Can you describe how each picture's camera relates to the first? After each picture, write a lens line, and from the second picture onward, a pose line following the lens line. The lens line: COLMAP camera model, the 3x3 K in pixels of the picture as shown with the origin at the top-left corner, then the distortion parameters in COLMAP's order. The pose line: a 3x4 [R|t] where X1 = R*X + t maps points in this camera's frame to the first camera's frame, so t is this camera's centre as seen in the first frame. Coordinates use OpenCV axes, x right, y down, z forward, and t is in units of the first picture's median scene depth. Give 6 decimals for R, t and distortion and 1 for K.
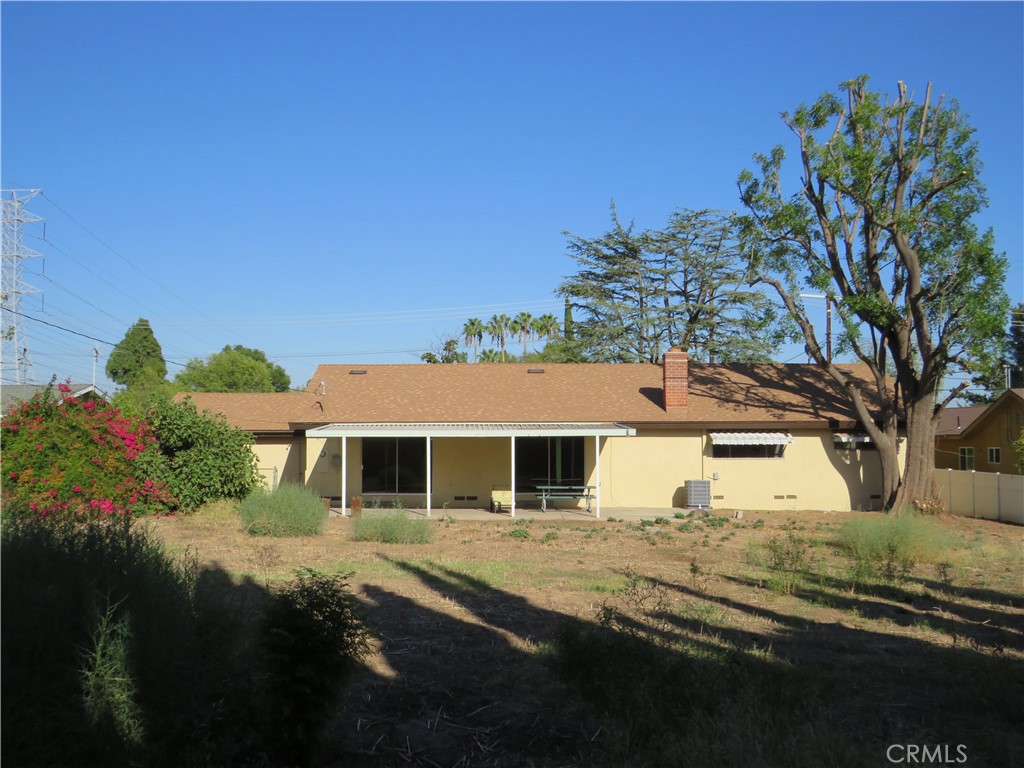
lens RADIAL K [[1003.2, 0, 516.3], [0, 1003.2, 378.8], [0, 0, 1]] dist [-0.063417, 0.000000]
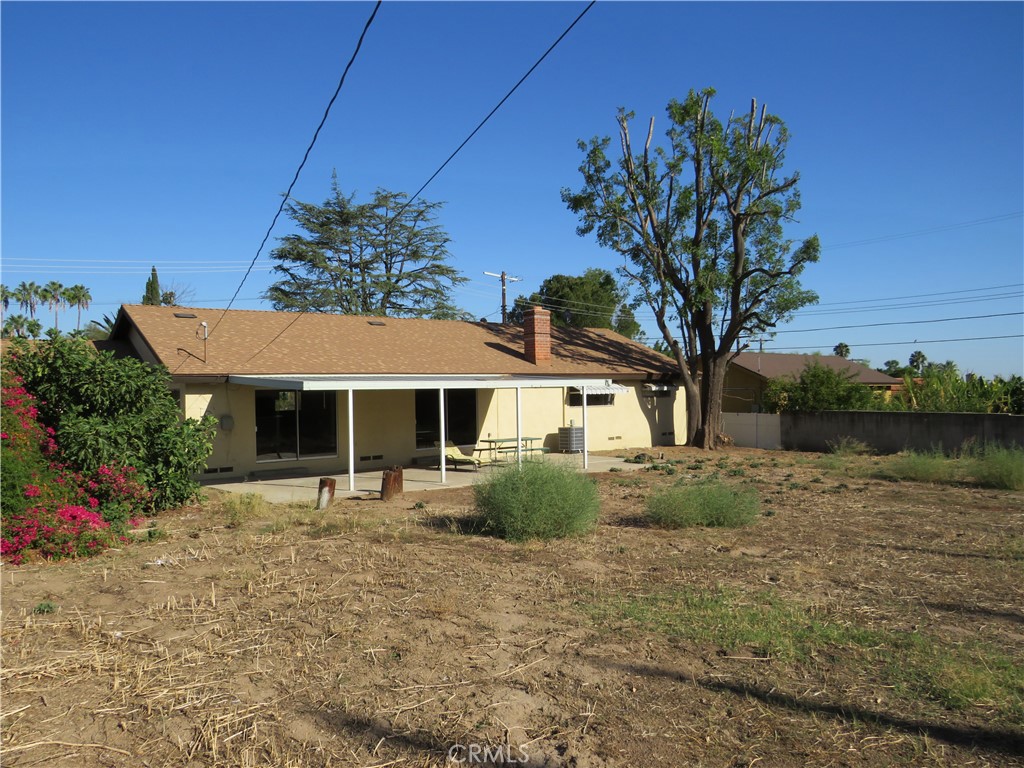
lens RADIAL K [[723.1, 0, 507.2], [0, 723.1, 391.7], [0, 0, 1]] dist [-0.028560, 0.004379]
pose [[0.788373, -0.014574, 0.615025, -0.351148], [-0.018169, 0.998732, 0.046957, 0.026363], [-0.614929, -0.048194, 0.787108, 0.410664]]
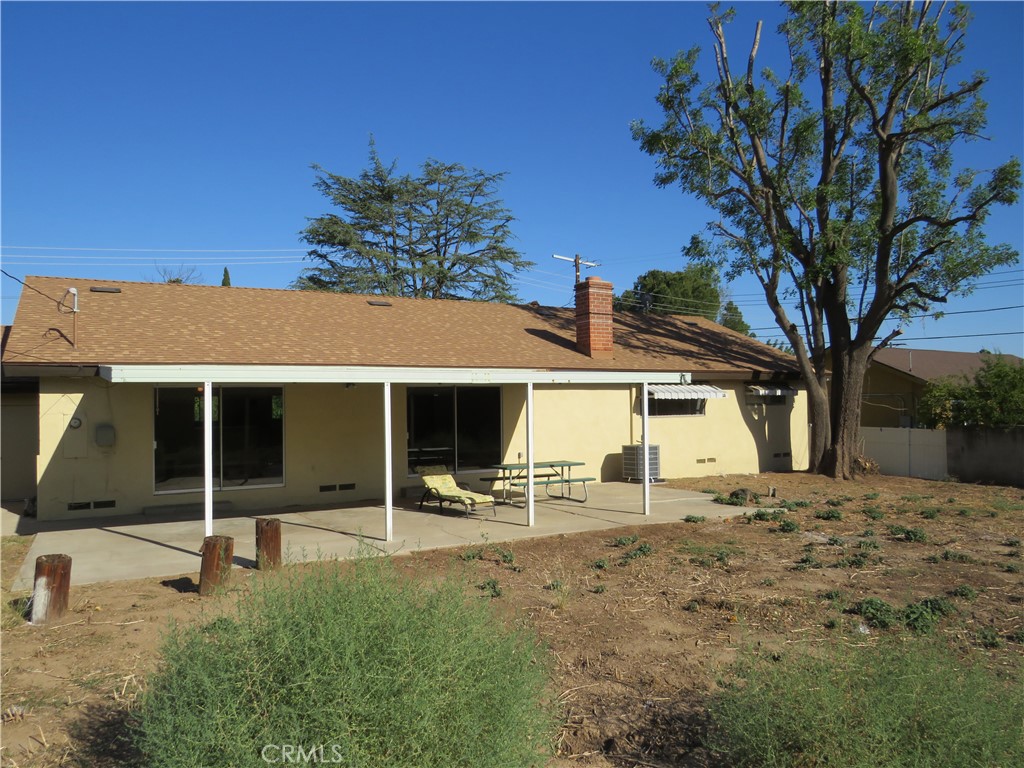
lens RADIAL K [[723.1, 0, 507.0], [0, 723.1, 387.2], [0, 0, 1]] dist [-0.028560, 0.004379]
pose [[0.869115, 0.000064, 0.494610, -0.180461], [-0.017056, 0.999409, 0.029841, 0.040530], [-0.494316, -0.034371, 0.868602, 0.551723]]
